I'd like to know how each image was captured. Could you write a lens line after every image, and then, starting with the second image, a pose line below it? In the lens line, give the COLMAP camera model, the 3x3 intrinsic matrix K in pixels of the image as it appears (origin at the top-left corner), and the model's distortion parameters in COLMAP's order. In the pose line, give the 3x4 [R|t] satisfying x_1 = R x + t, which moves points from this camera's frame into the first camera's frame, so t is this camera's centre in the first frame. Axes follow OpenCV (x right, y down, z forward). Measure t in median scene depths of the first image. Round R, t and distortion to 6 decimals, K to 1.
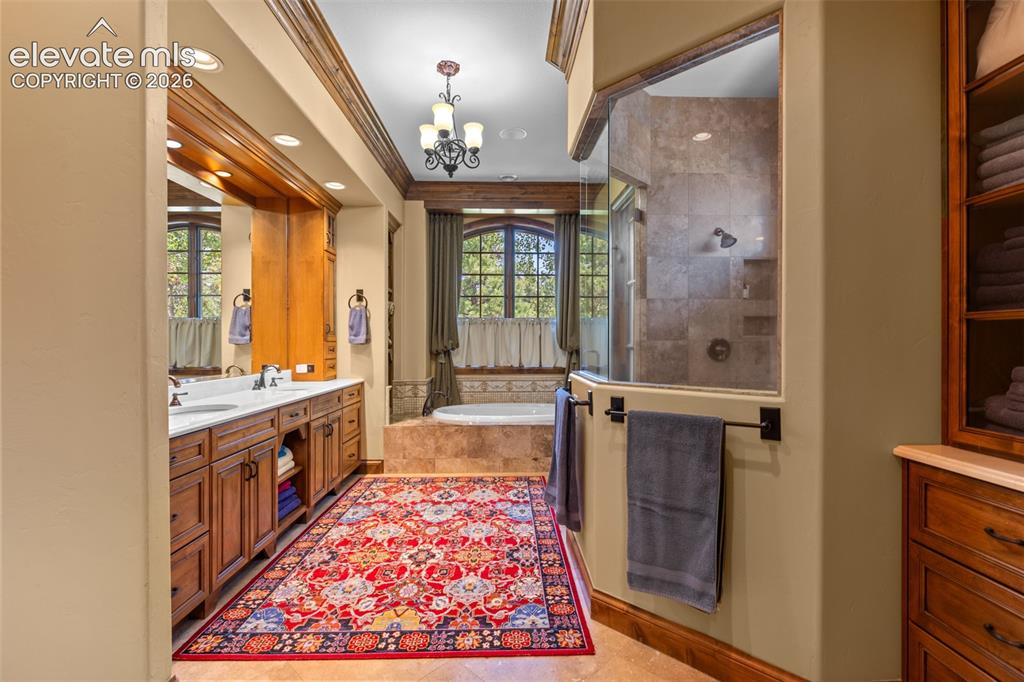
lens RADIAL K [[466.8, 0, 514.3], [0, 466.8, 341.5], [0, 0, 1]] dist [0.019527, -0.002654]
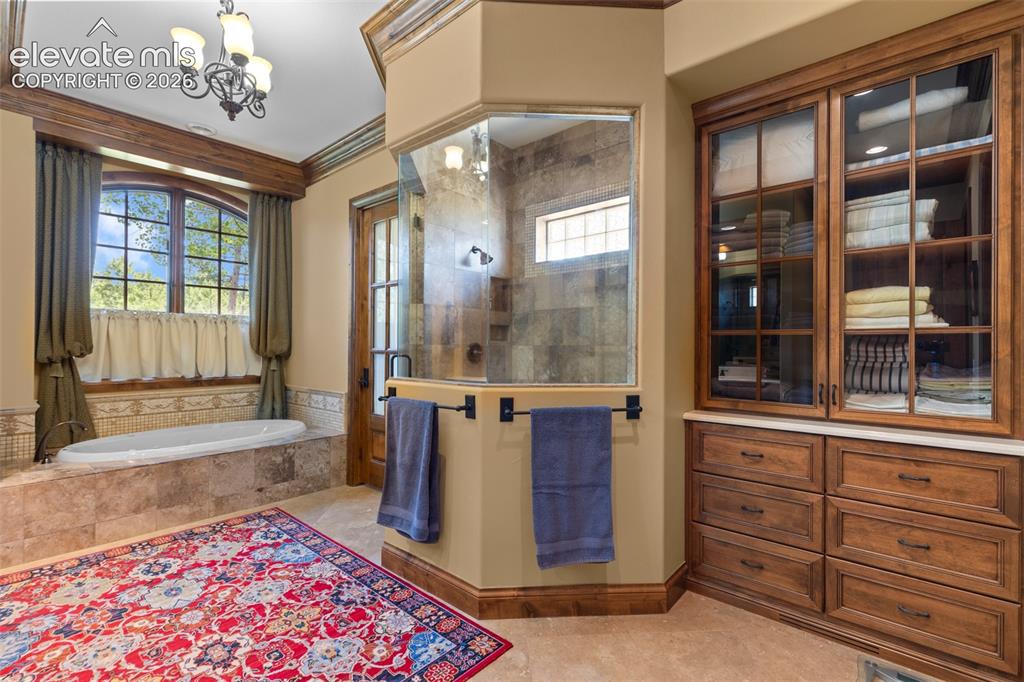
lens RADIAL K [[466.8, 0, 511.7], [0, 466.8, 342.1], [0, 0, 1]] dist [0.019527, -0.002654]
pose [[0.684220, 0.009753, 0.729211, -0.340921], [-0.005339, 0.999951, -0.008364, -0.000131], [-0.729256, 0.001829, 0.684238, 0.163648]]
